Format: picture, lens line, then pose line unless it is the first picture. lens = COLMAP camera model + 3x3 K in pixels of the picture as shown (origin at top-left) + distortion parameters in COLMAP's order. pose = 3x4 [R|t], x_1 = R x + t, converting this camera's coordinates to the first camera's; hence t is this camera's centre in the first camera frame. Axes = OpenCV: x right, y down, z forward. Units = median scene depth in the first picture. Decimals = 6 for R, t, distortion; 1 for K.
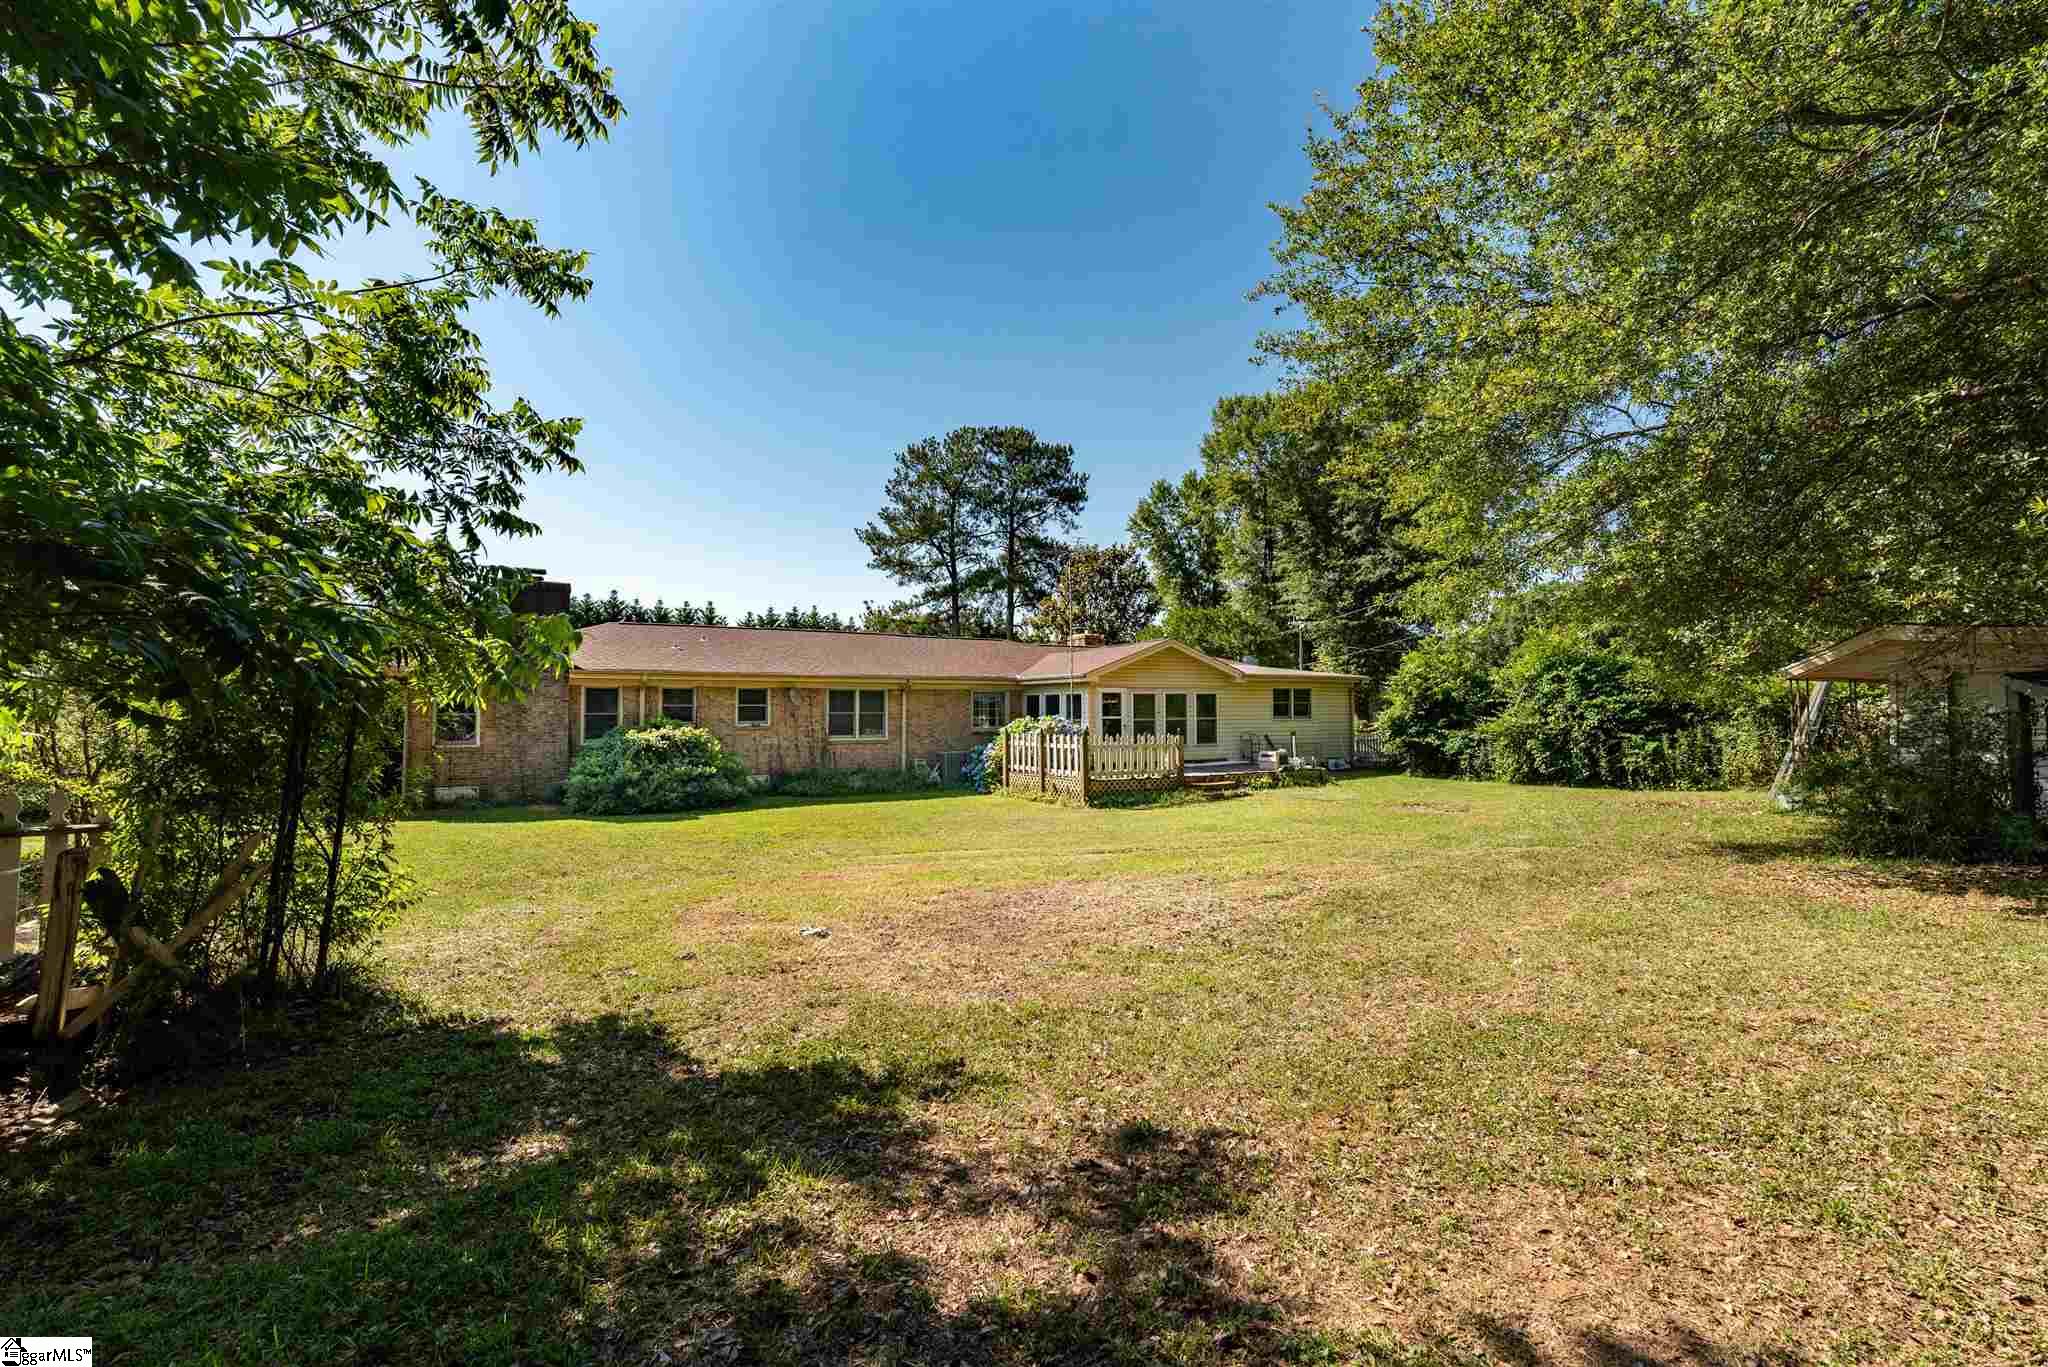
lens RADIAL K [[889.7, 0, 1023.1], [0, 889.7, 682.7], [0, 0, 1]] dist [0.002117, 0.000377]
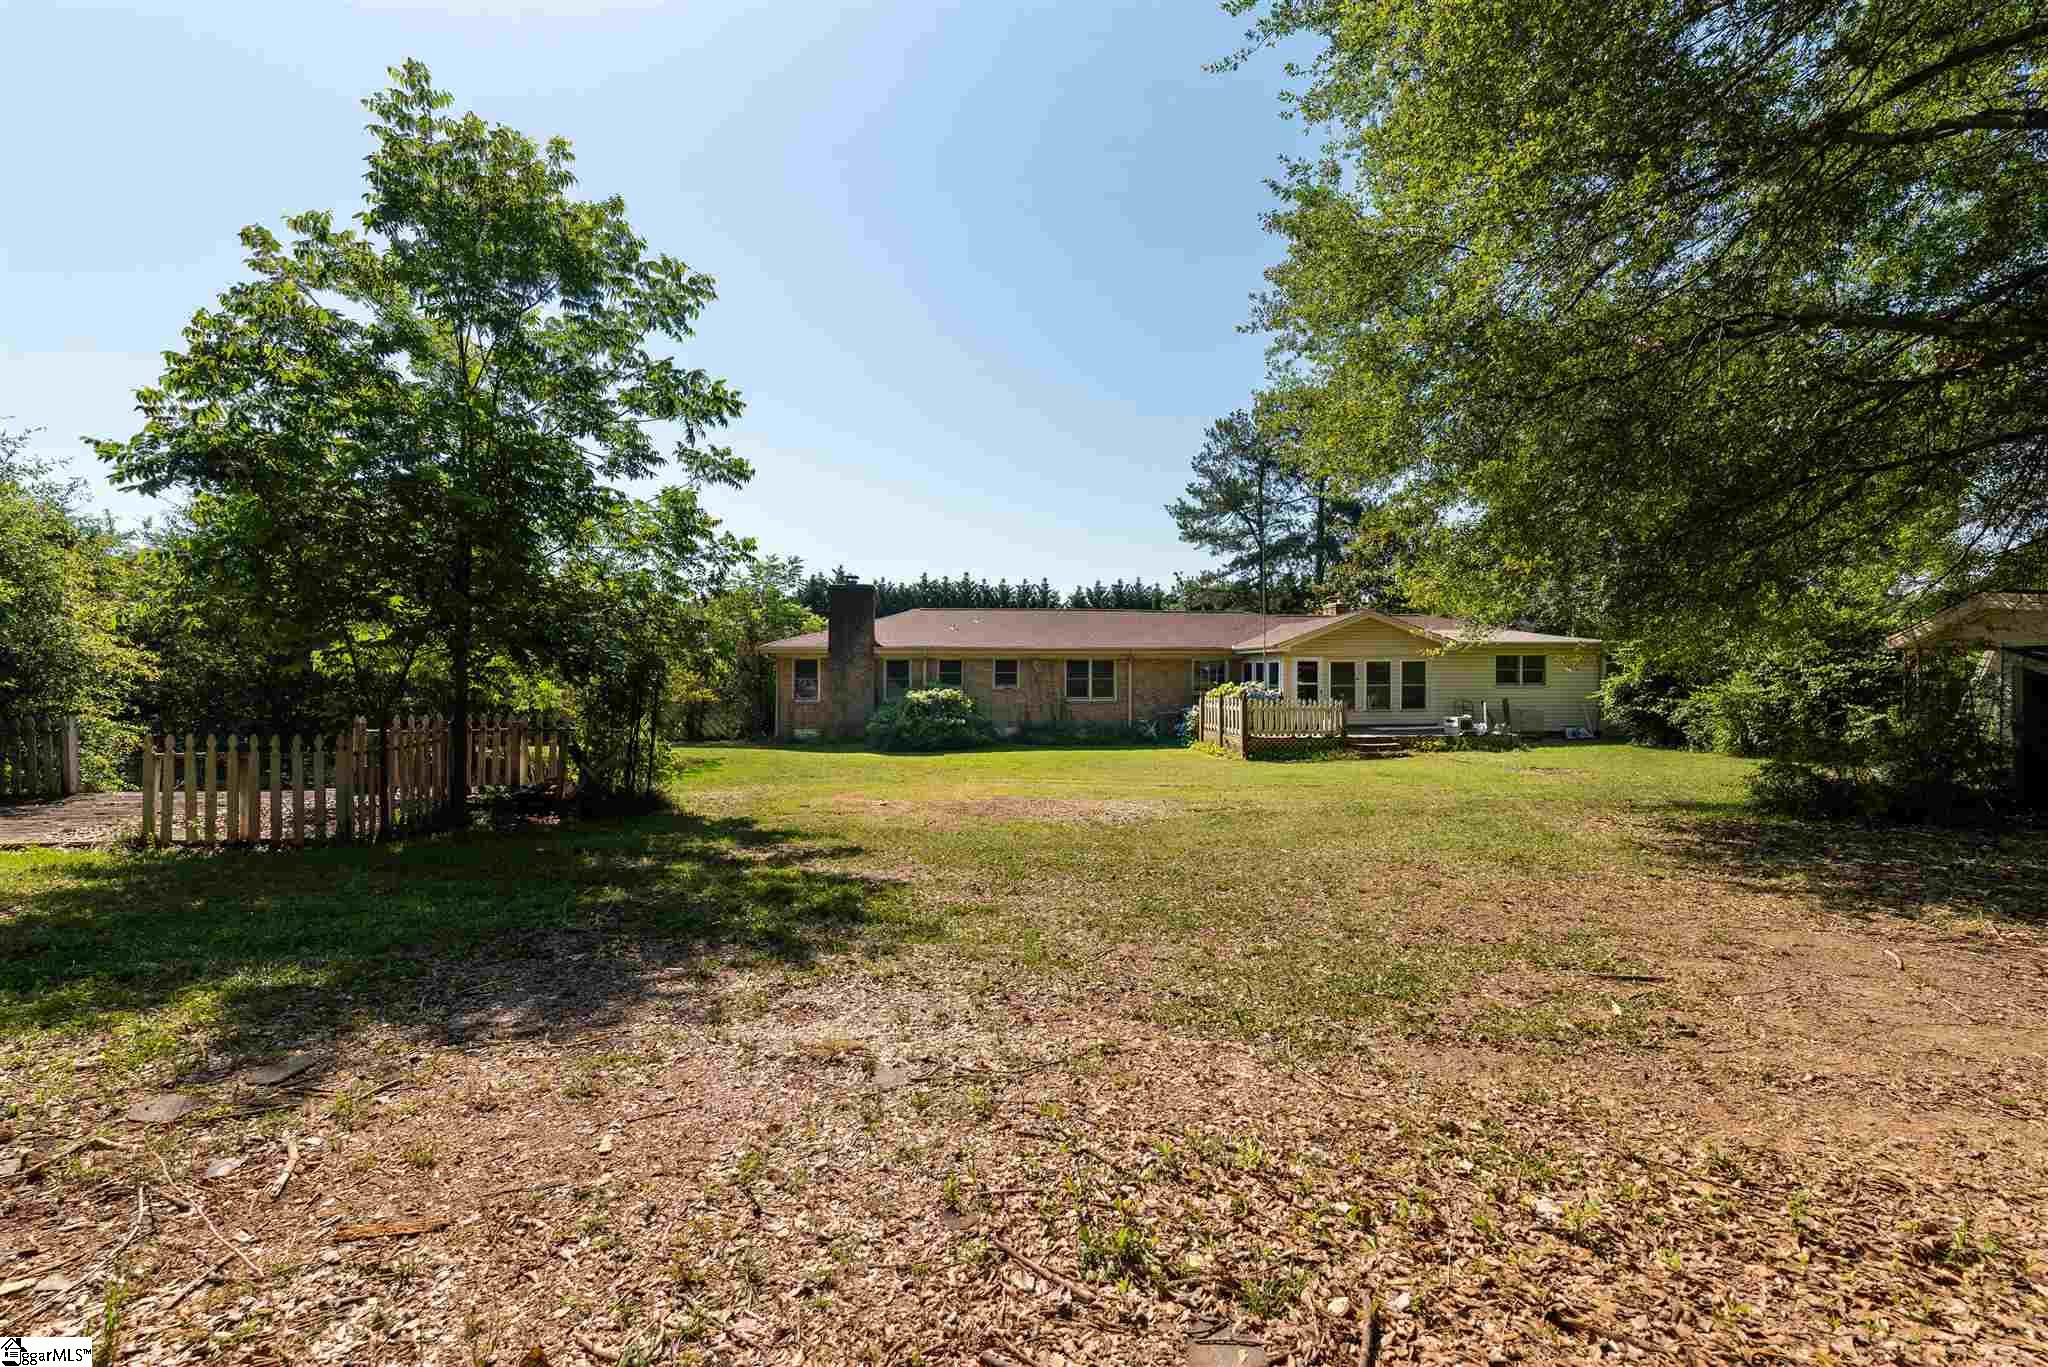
lens RADIAL K [[889.7, 0, 1024.9], [0, 889.7, 682.8], [0, 0, 1]] dist [0.002117, 0.000377]
pose [[0.918943, 0.005389, -0.394355, 0.210832], [0.011055, 0.999162, 0.039415, -0.009394], [0.394236, -0.040579, 0.918113, -0.151668]]
